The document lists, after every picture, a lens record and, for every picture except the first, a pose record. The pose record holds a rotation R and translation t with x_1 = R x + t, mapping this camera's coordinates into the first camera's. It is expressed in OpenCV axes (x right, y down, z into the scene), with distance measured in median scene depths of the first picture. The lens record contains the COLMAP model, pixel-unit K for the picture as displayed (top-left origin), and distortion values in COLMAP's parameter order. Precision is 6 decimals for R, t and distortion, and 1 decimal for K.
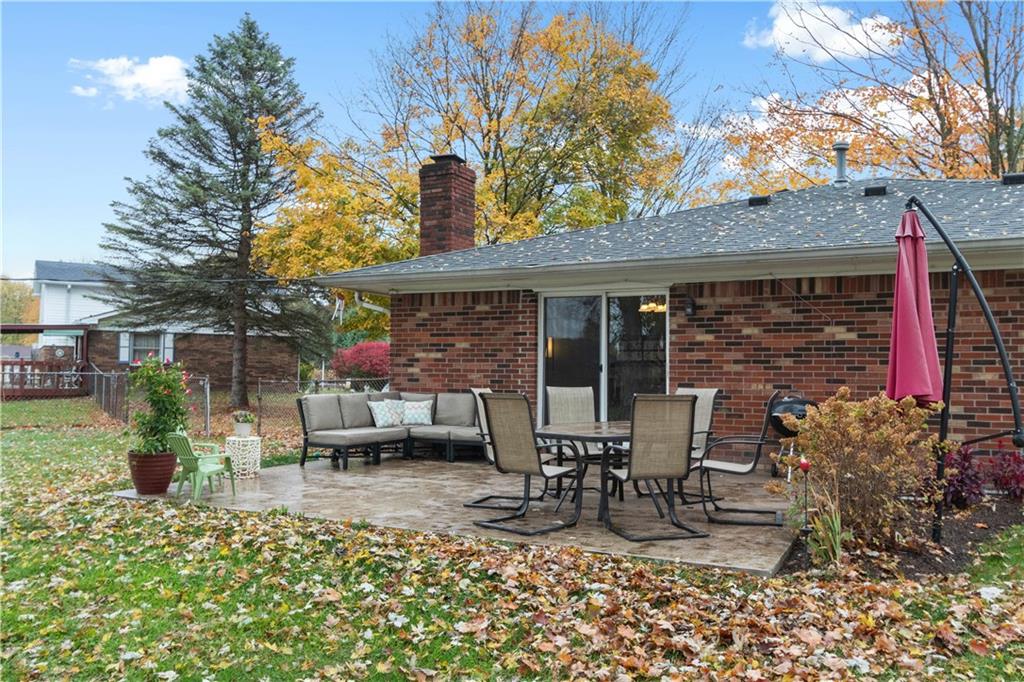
lens RADIAL K [[818.7, 0, 512.0], [0, 818.7, 341.0], [0, 0, 1]] dist [0.007952, 0.004818]
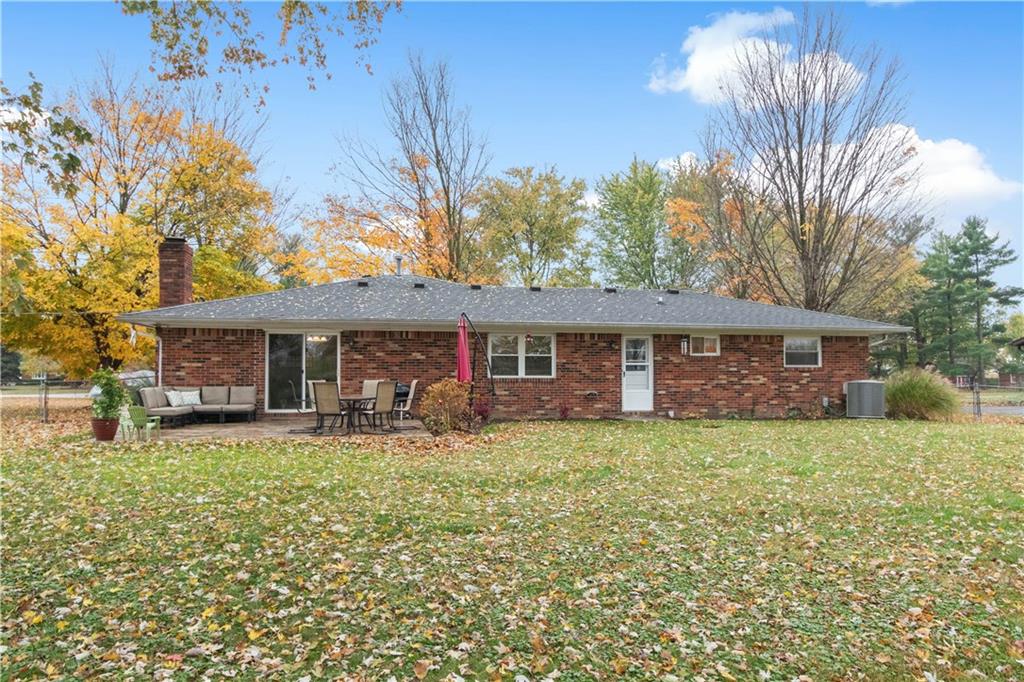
lens RADIAL K [[714.4, 0, 512.0], [0, 714.4, 341.0], [0, 0, 1]] dist [-0.000149, -0.000142]
pose [[0.790269, 0.020726, 0.612409, -0.530417], [-0.015809, 0.999785, -0.013436, -0.024243], [-0.612556, 0.000937, 0.790427, -0.636144]]
